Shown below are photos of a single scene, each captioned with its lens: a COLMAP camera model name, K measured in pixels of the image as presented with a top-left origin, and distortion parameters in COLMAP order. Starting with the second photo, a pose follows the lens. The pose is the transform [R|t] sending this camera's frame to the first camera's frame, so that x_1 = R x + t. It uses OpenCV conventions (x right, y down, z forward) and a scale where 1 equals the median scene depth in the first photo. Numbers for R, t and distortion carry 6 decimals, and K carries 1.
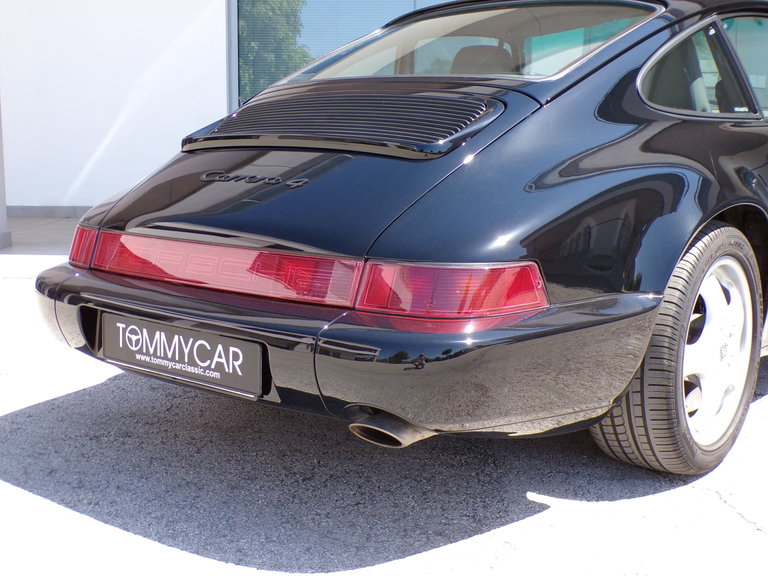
lens RADIAL K [[993.7, 0, 384.0], [0, 993.7, 288.0], [0, 0, 1]] dist [-0.029001, -0.034673]
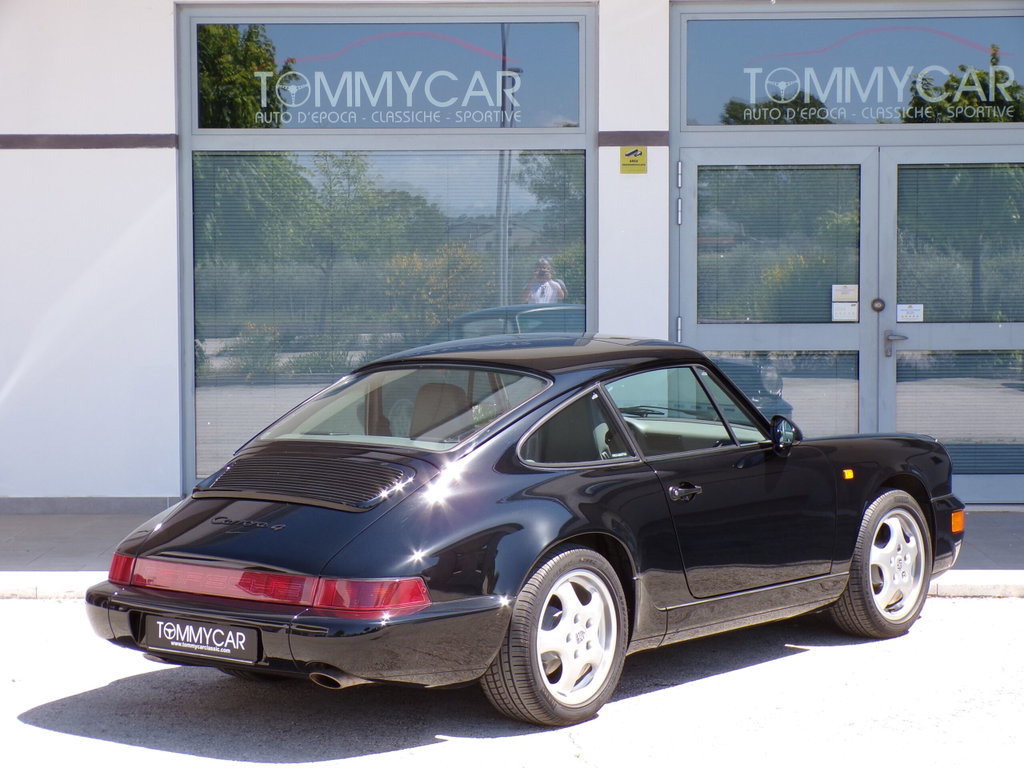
lens RADIAL K [[2182.4, 0, 512.0], [0, 2182.4, 384.0], [0, 0, 1]] dist [-0.006538, 0.055162]
pose [[0.999678, -0.013325, 0.021573, 0.207048], [0.015603, 0.993904, -0.109136, 0.049207], [-0.019987, 0.109437, 0.993793, -2.422823]]
